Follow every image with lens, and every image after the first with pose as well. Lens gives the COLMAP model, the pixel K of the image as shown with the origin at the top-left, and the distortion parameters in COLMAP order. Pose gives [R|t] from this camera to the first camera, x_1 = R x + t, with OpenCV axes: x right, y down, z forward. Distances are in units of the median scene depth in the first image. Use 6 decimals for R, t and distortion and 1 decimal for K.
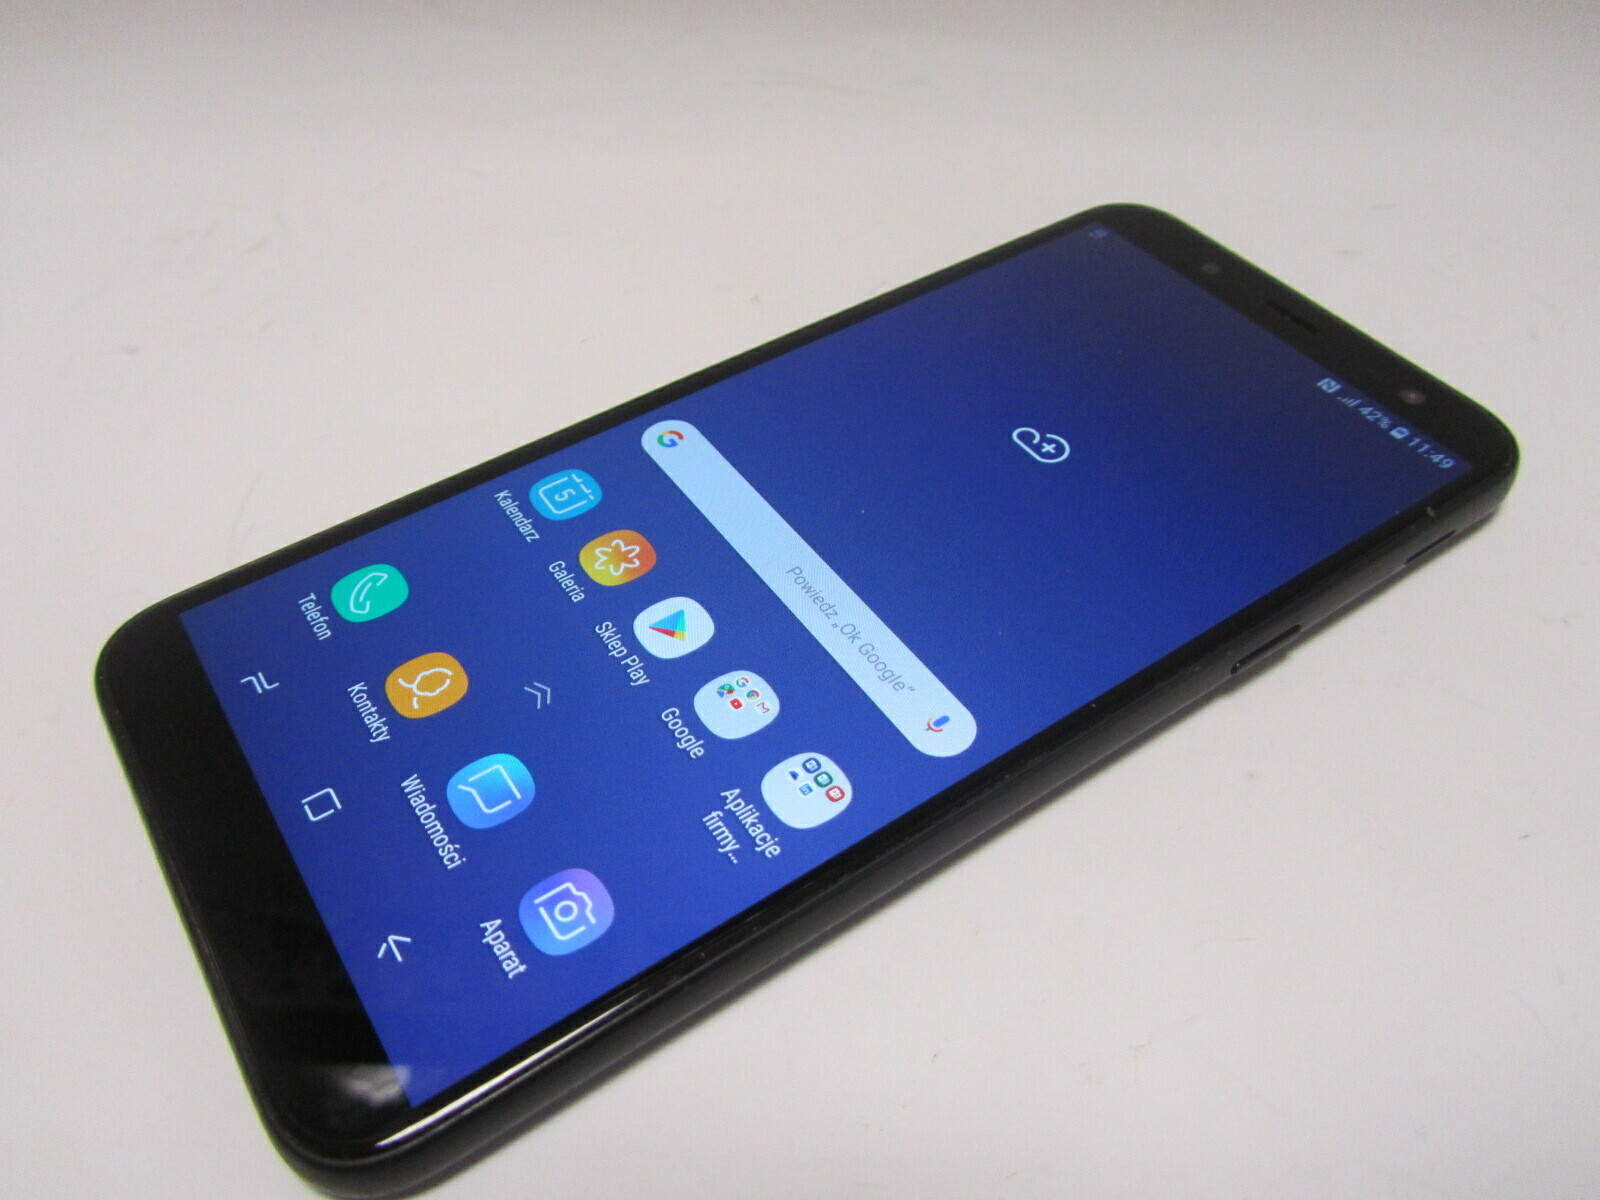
lens RADIAL K [[1322.2, 0, 800.0], [0, 1322.2, 600.0], [0, 0, 1]] dist [-0.016751, 0.001945]
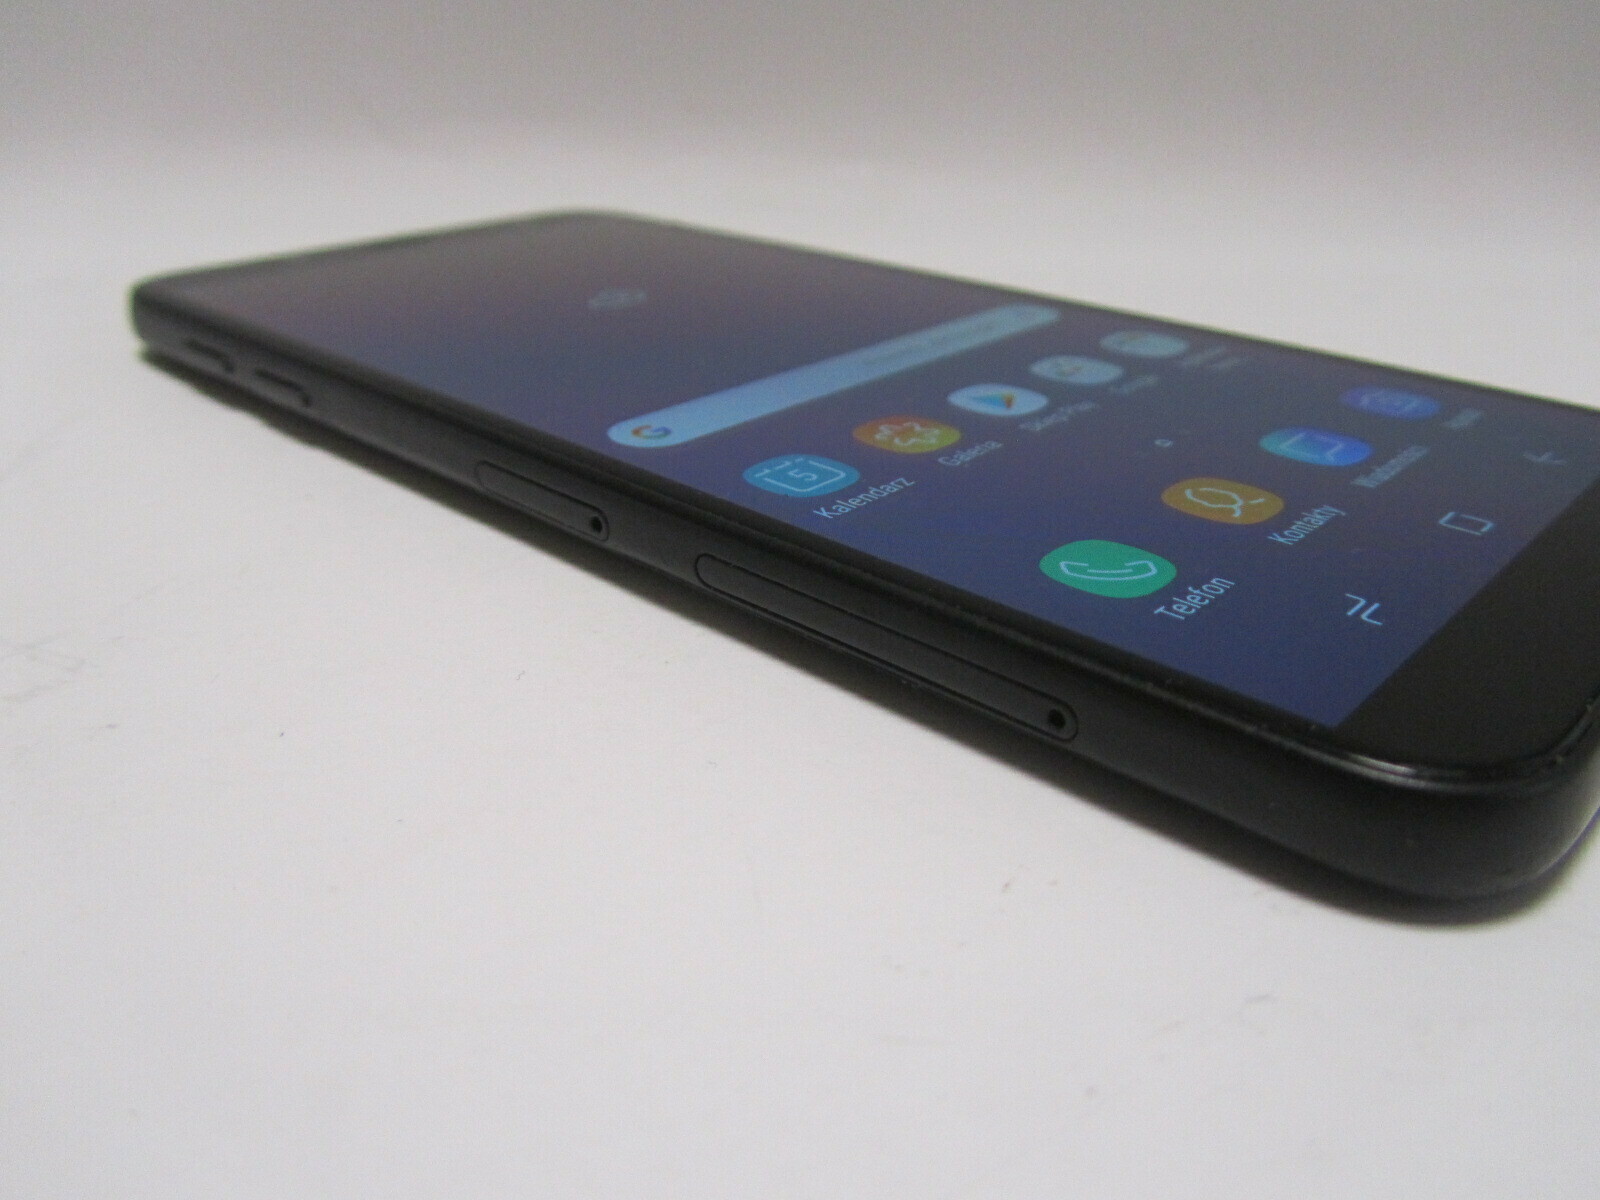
lens RADIAL K [[1322.2, 0, 800.0], [0, 1322.2, 600.0], [0, 0, 1]] dist [-0.016751, 0.001945]
pose [[-0.231270, -0.418574, 0.878243, -0.852366], [0.717436, 0.536342, 0.444547, -0.370979], [-0.657115, 0.732893, 0.176261, 1.049499]]
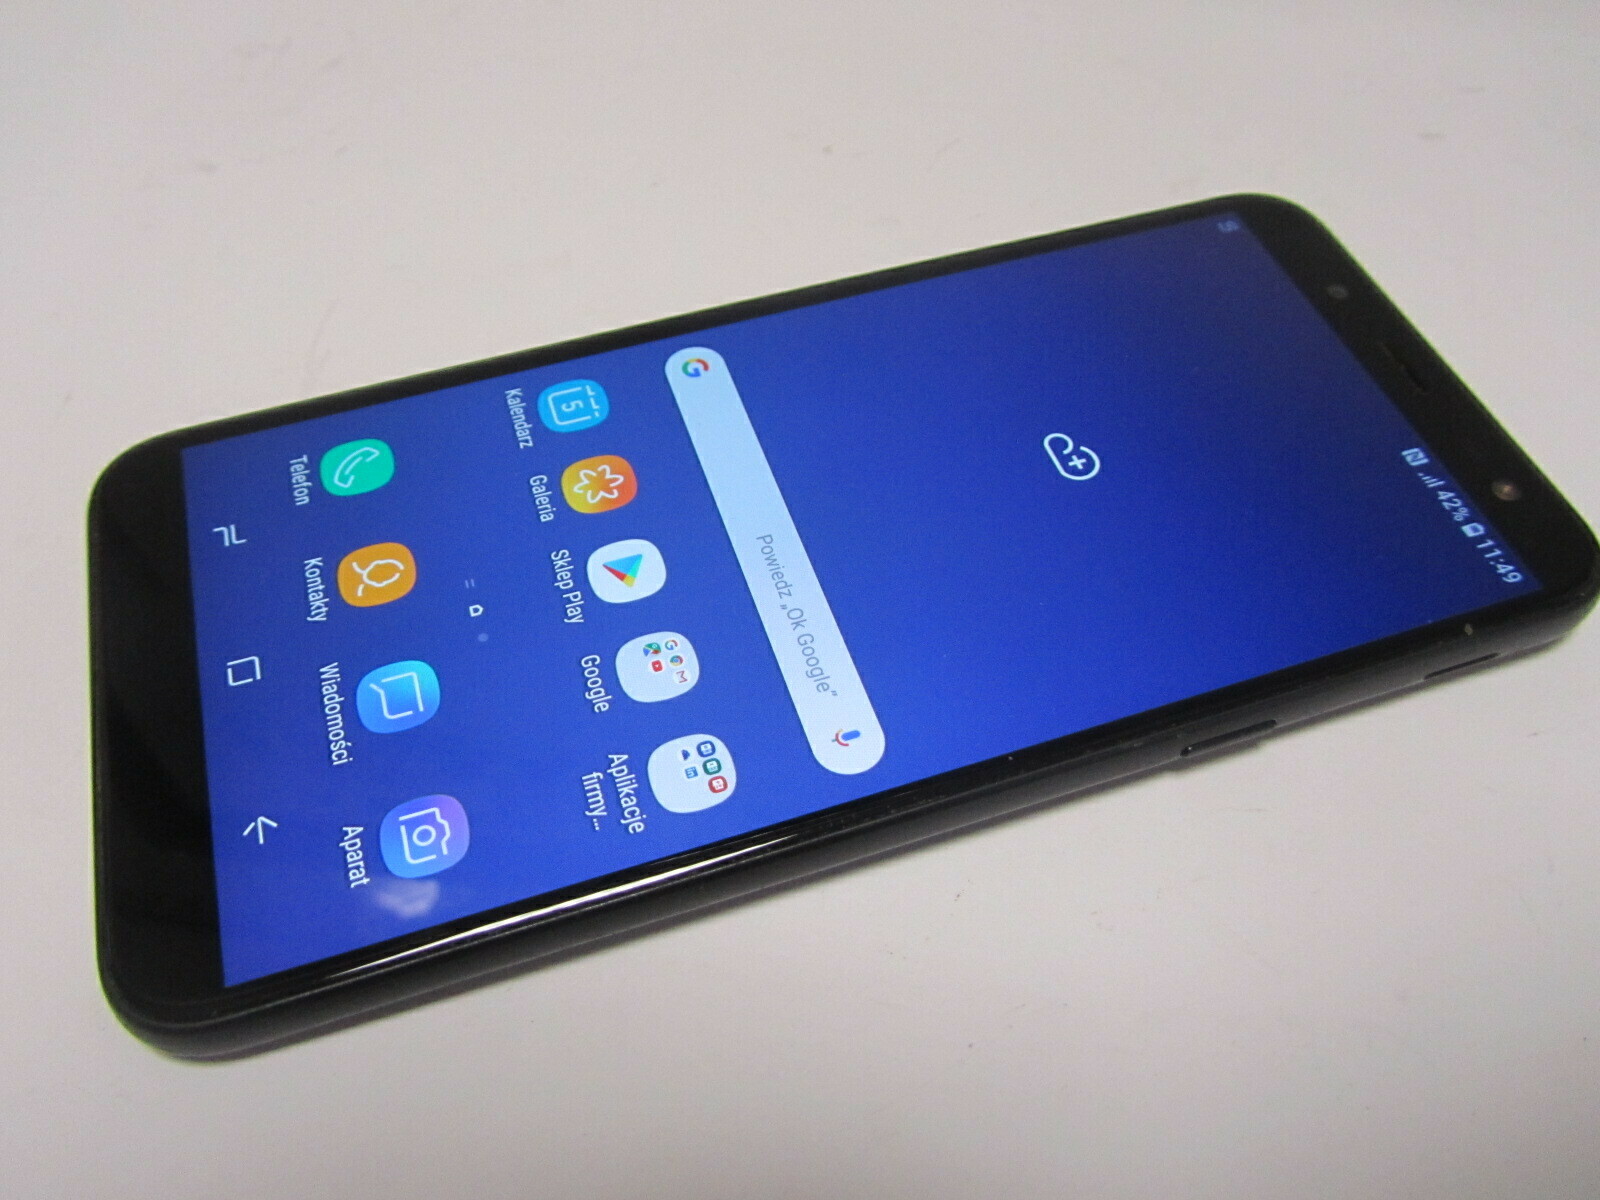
lens RADIAL K [[1322.2, 0, 800.0], [0, 1322.2, 600.0], [0, 0, 1]] dist [-0.016751, 0.001945]
pose [[0.963670, 0.228580, -0.138168, 0.173585], [-0.211340, 0.968881, 0.128861, -0.114790], [0.163324, -0.094979, 0.981990, 0.053877]]
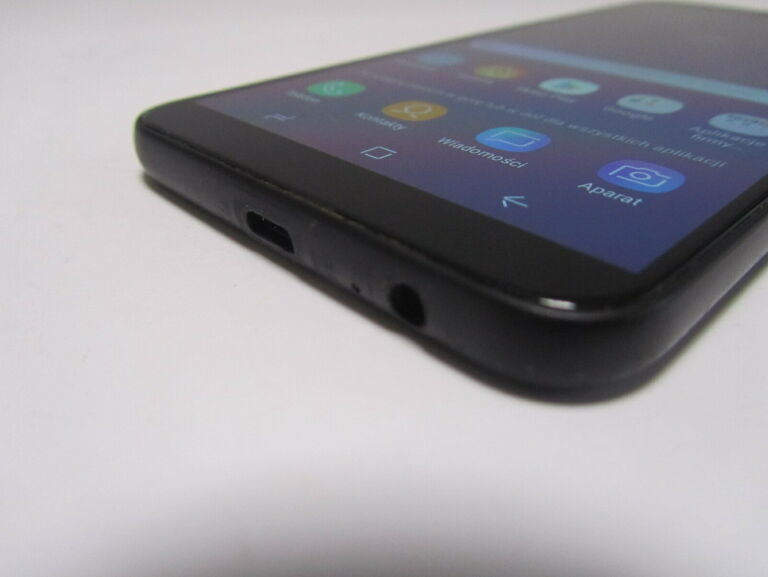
lens RADIAL K [[634.6, 0, 384.0], [0, 634.6, 288.5], [0, 0, 1]] dist [-0.016751, 0.001945]
pose [[0.982658, -0.084445, 0.165082, -0.422256], [0.125658, 0.957950, -0.257958, 0.378932], [-0.136357, 0.274229, 0.951948, 0.462286]]
